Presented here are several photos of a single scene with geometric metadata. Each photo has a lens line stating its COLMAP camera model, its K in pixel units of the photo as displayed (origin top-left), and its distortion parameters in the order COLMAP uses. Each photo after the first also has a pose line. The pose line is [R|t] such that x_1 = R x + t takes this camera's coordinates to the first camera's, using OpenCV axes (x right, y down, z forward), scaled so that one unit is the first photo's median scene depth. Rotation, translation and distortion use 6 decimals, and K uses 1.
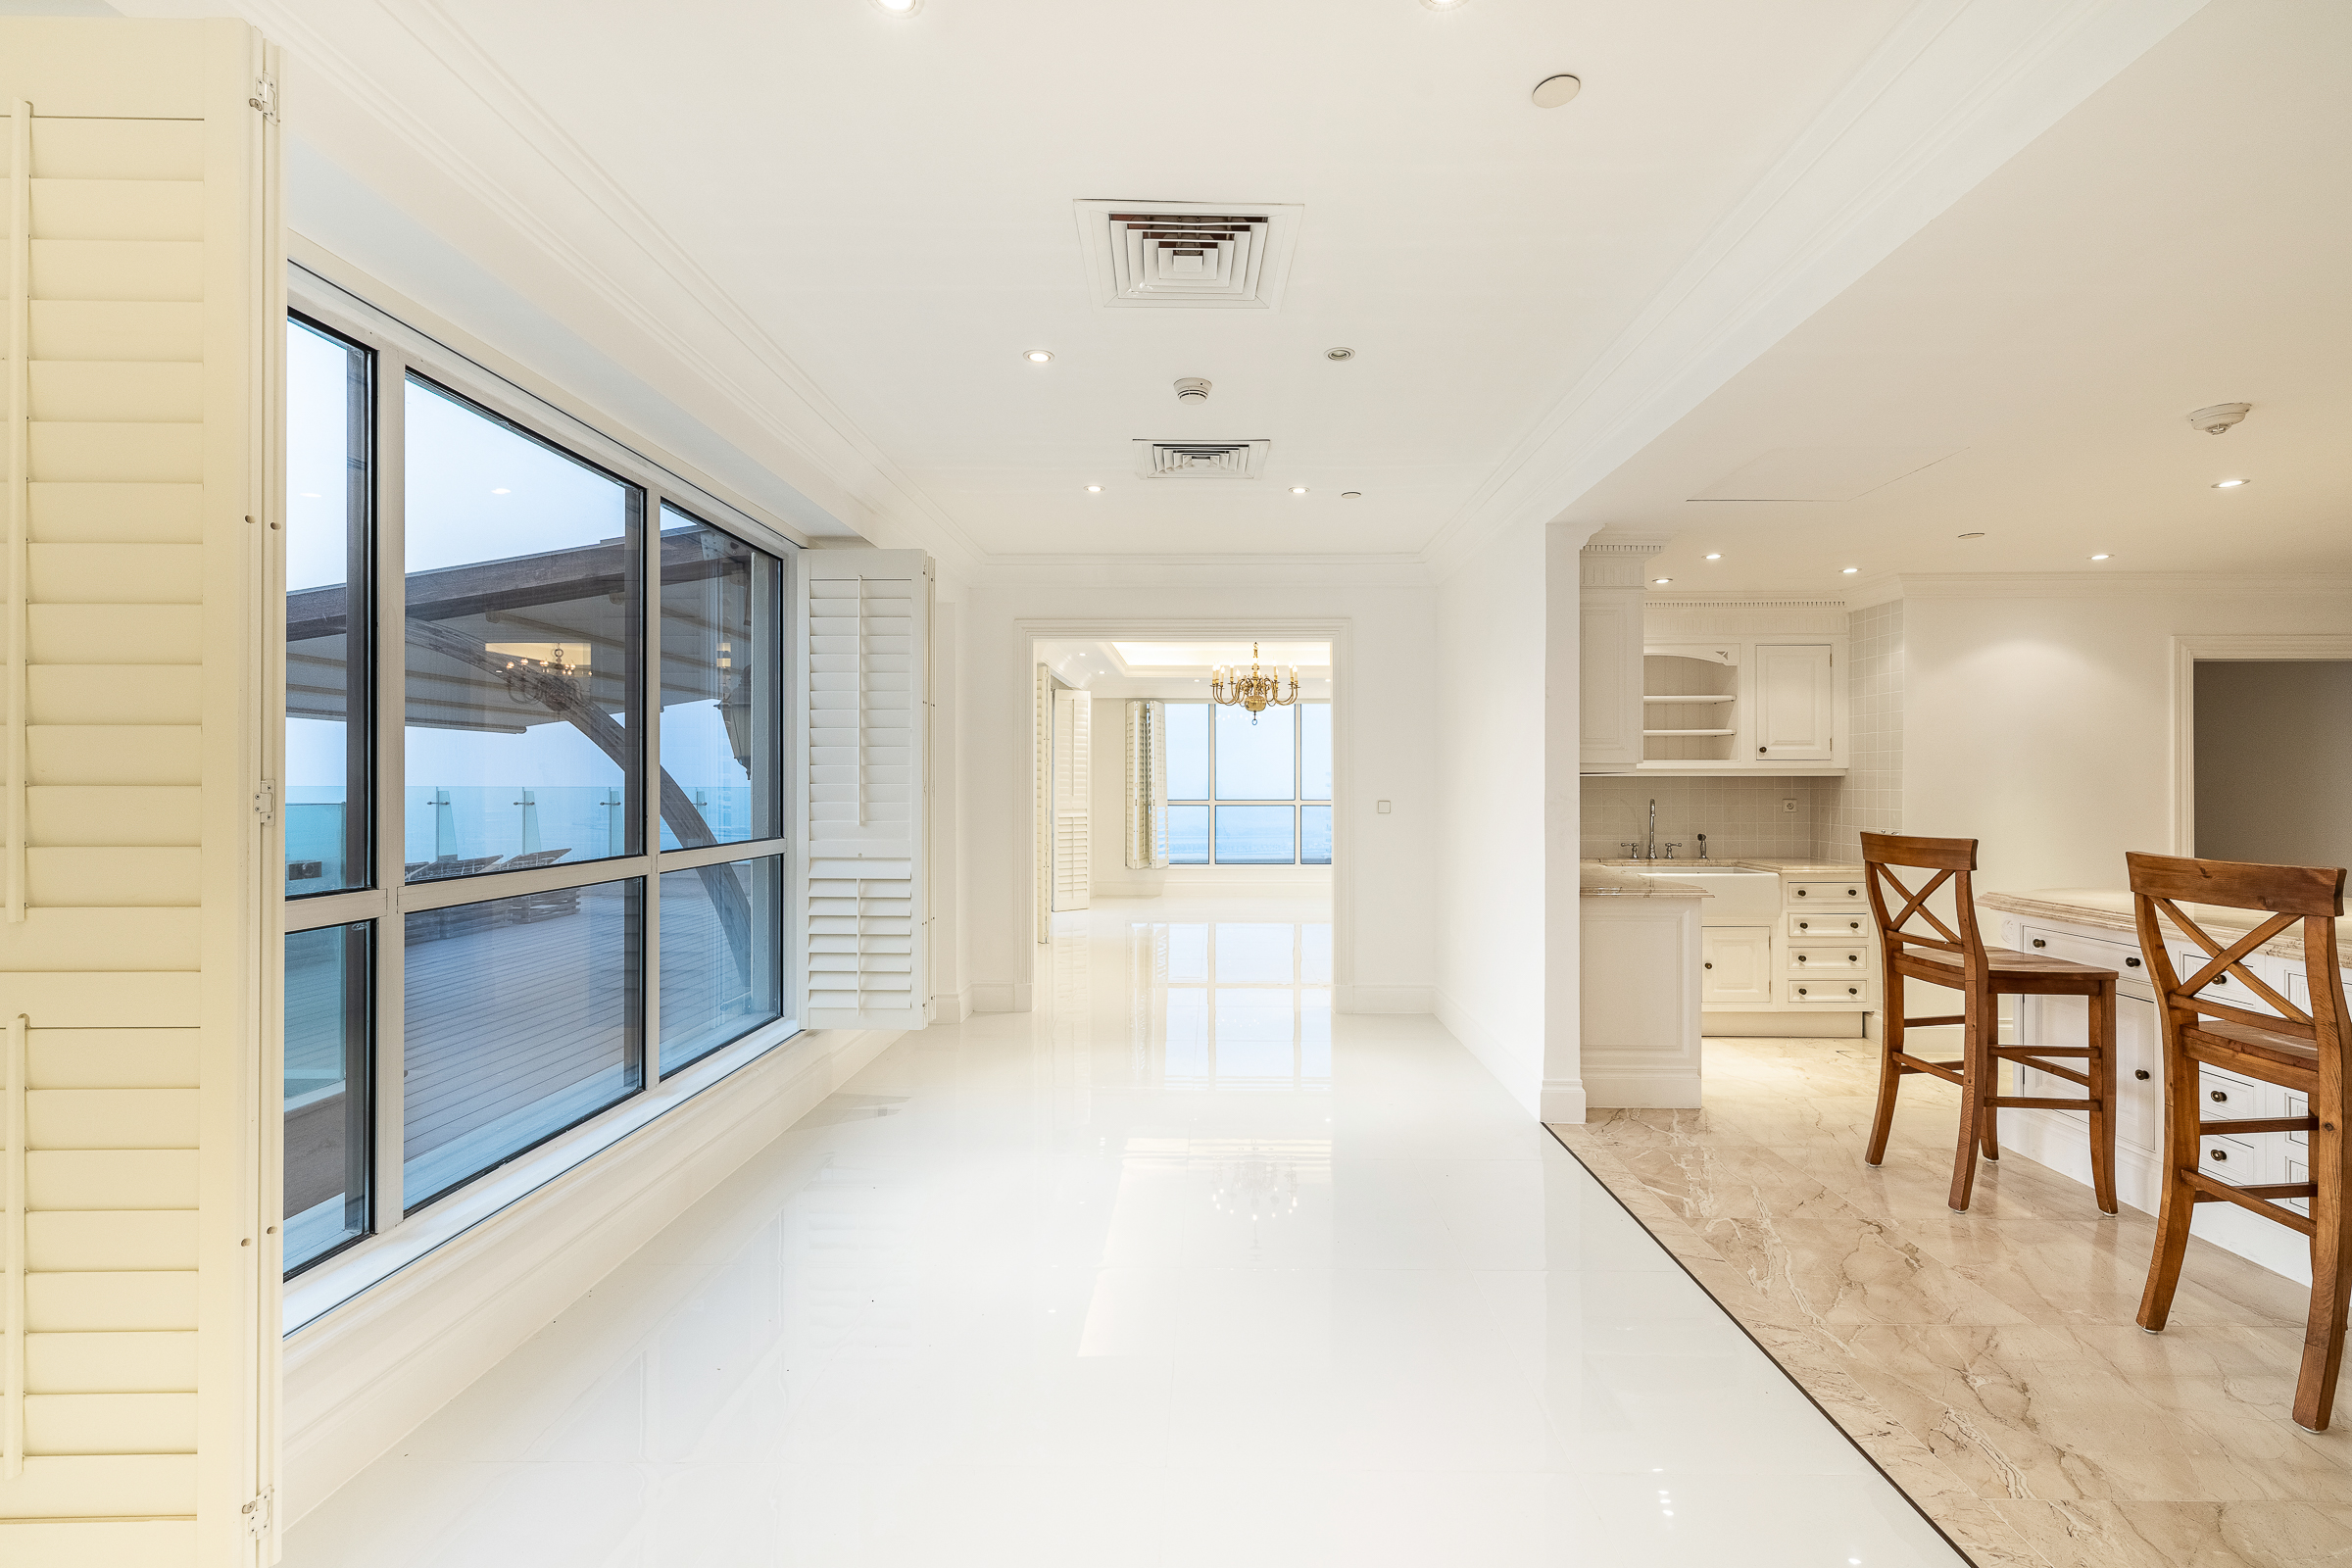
lens RADIAL K [[991.9, 0, 1186.3], [0, 991.9, 776.5], [0, 0, 1]] dist [-0.003462, 0.000135]
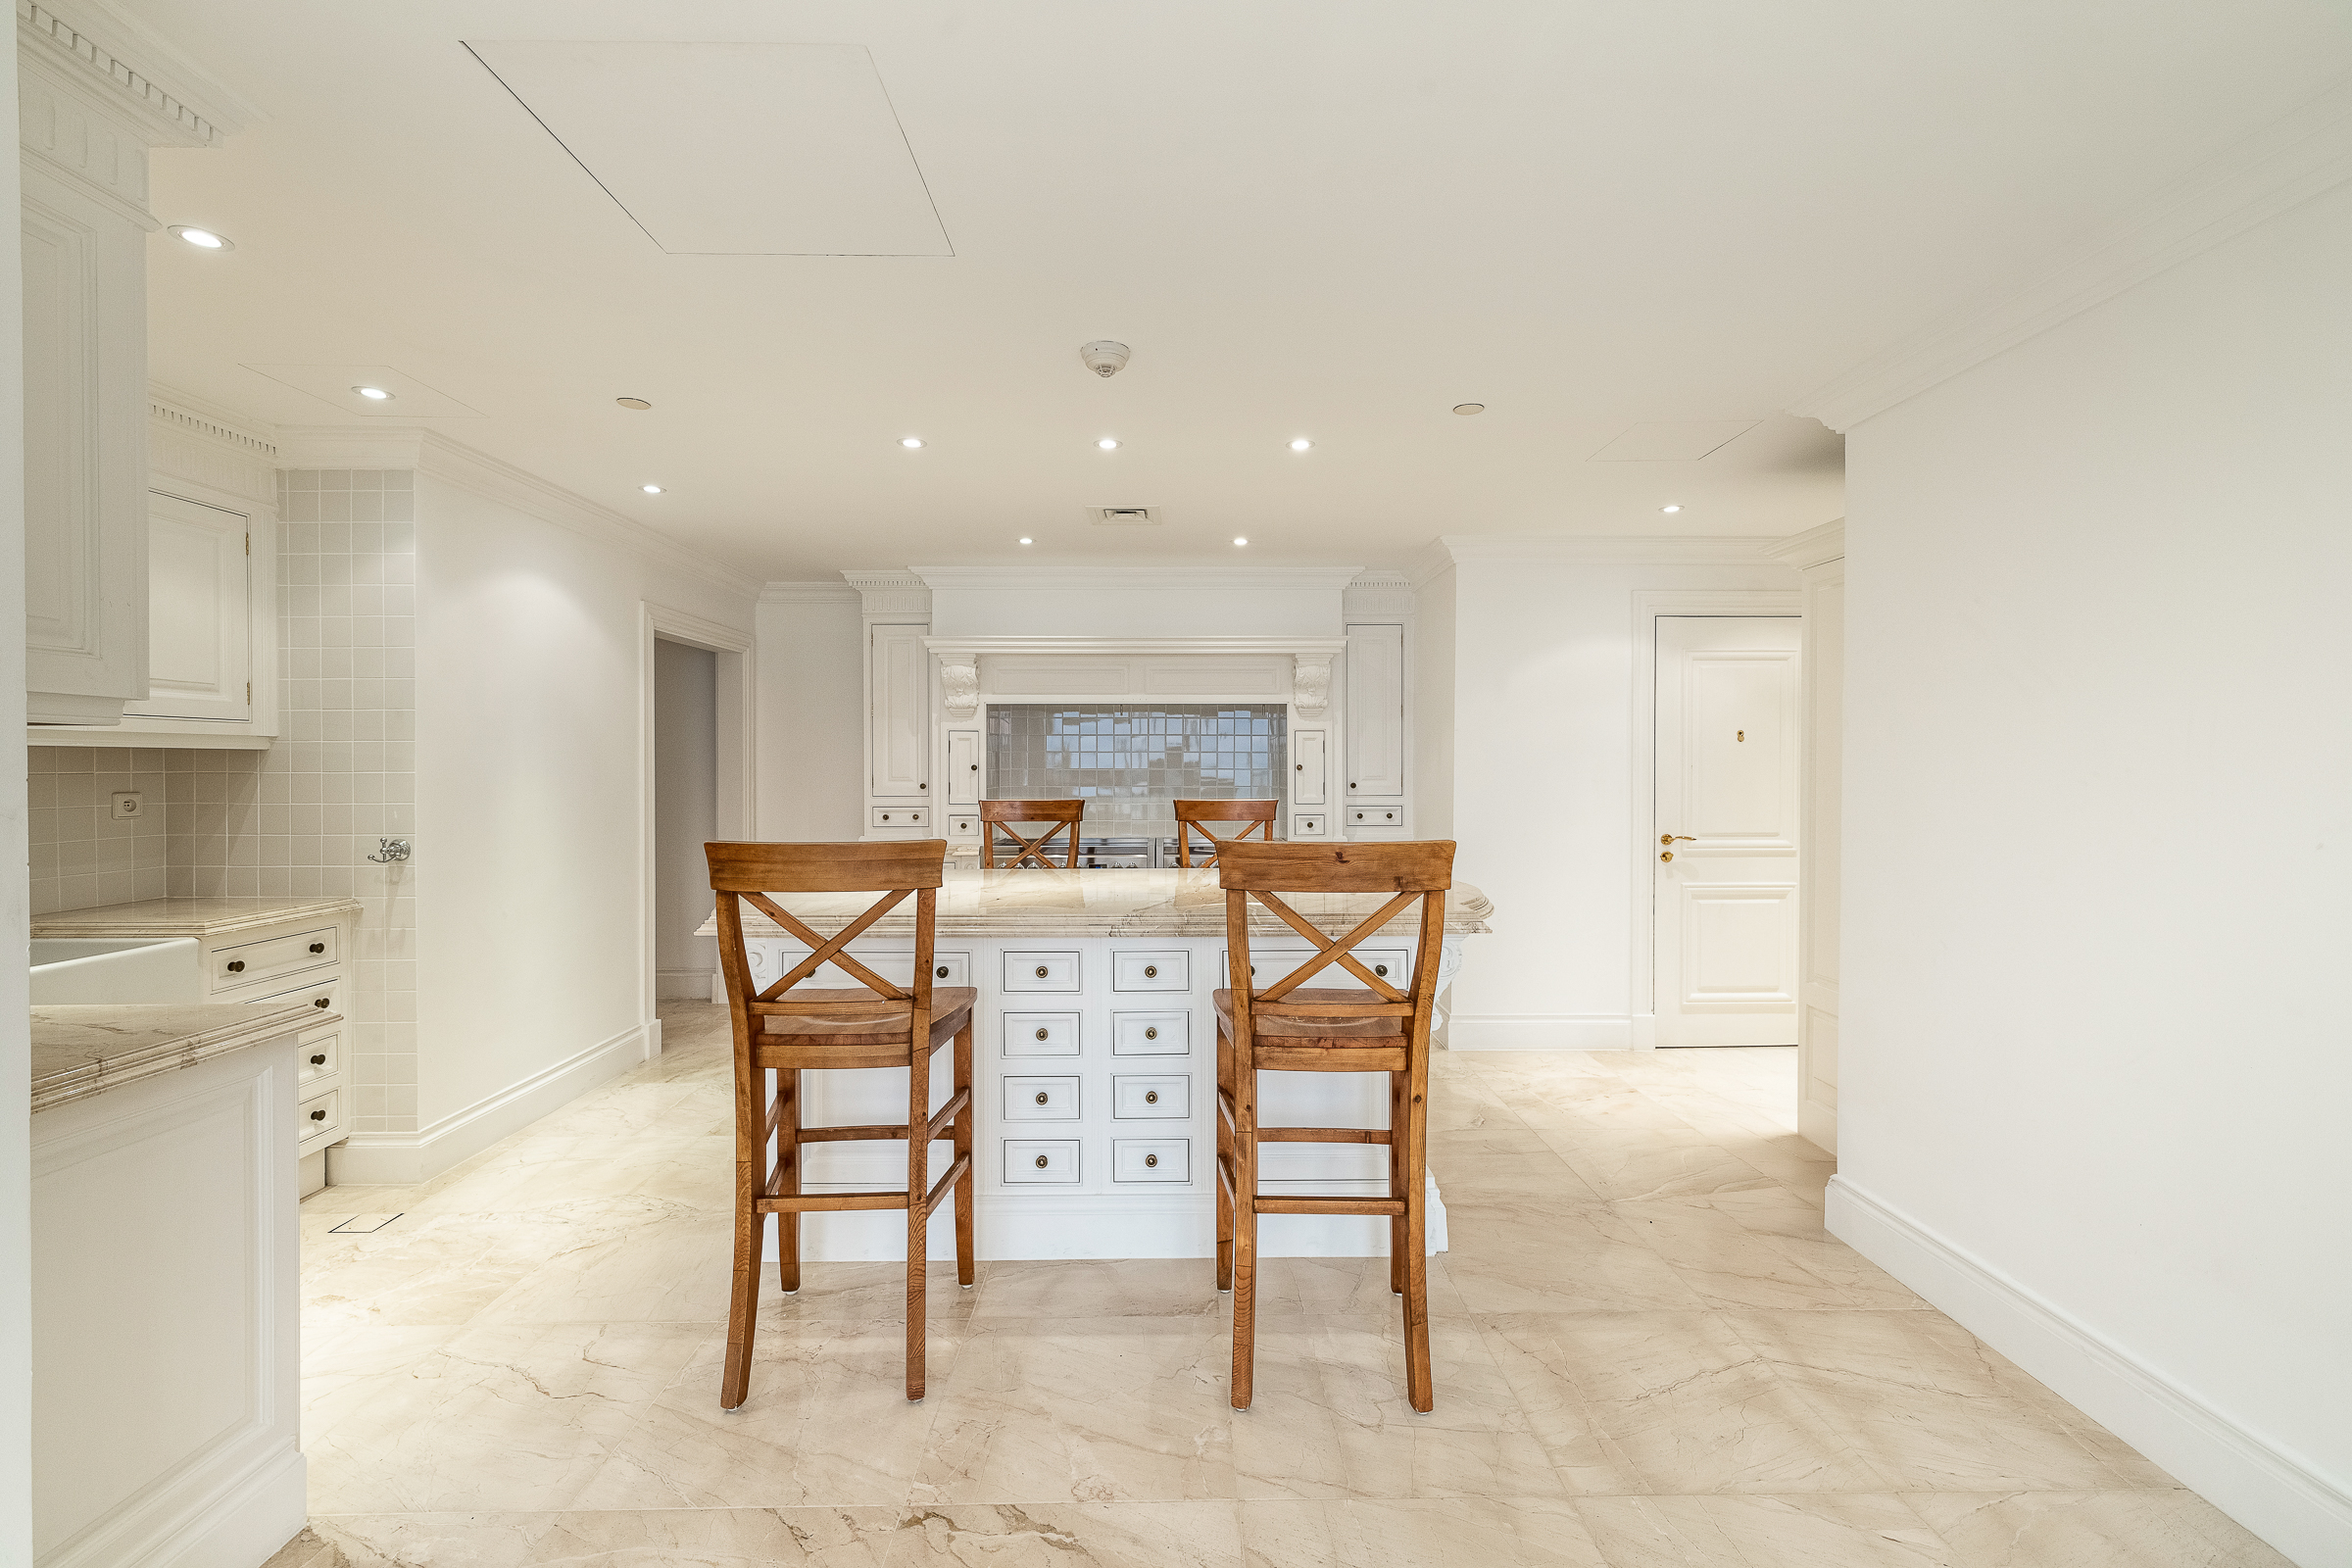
lens RADIAL K [[991.9, 0, 1186.3], [0, 991.9, 776.5], [0, 0, 1]] dist [-0.003462, 0.000135]
pose [[-0.043083, -0.006384, 0.999051, 0.100257], [-0.005091, 0.999968, 0.006171, 0.013889], [-0.999059, -0.004821, -0.043114, 0.773814]]
